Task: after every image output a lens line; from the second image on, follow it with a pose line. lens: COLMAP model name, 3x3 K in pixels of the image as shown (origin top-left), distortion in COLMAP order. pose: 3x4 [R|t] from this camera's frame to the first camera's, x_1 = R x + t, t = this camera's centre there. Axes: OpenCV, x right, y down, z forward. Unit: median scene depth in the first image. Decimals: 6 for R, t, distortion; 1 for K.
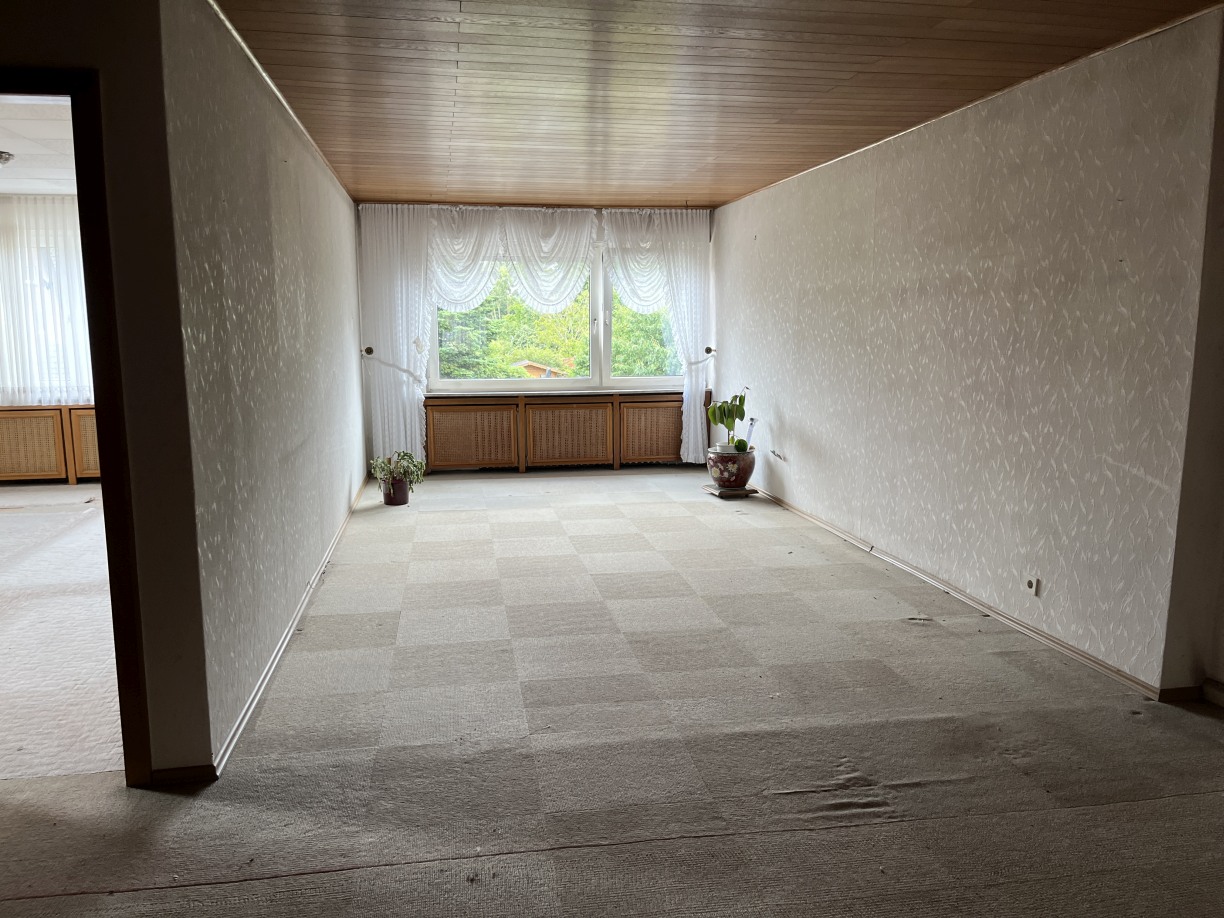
lens RADIAL K [[926.2, 0, 608.9], [0, 926.2, 462.4], [0, 0, 1]] dist [-0.002274, -0.003452]
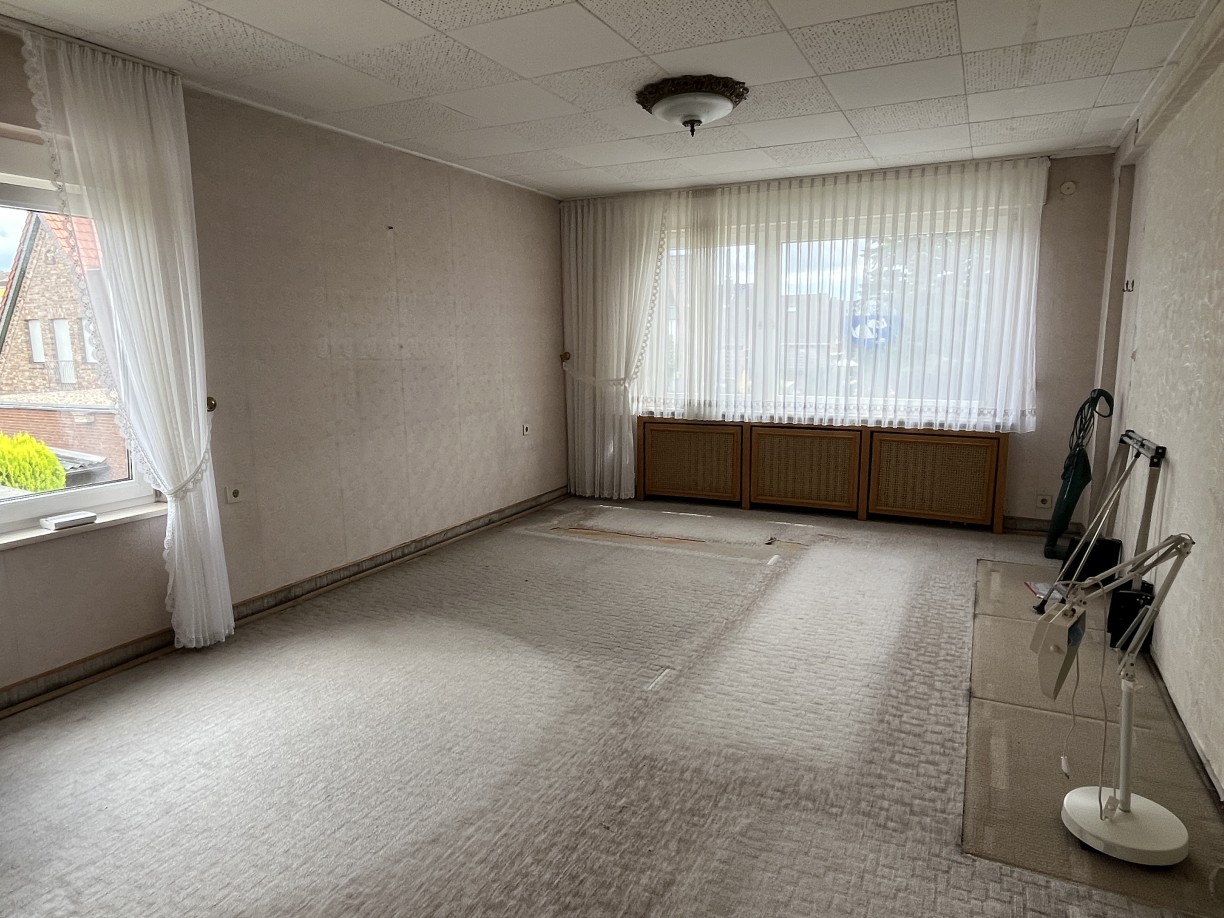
lens RADIAL K [[747.1, 0, 612.7], [0, 747.1, 461.9], [0, 0, 1]] dist [-0.000345, -0.000029]
pose [[0.800759, 0.095394, -0.591341, -0.268778], [-0.083440, 0.995376, 0.047583, -0.047852], [0.593146, 0.011239, 0.805016, 0.353435]]
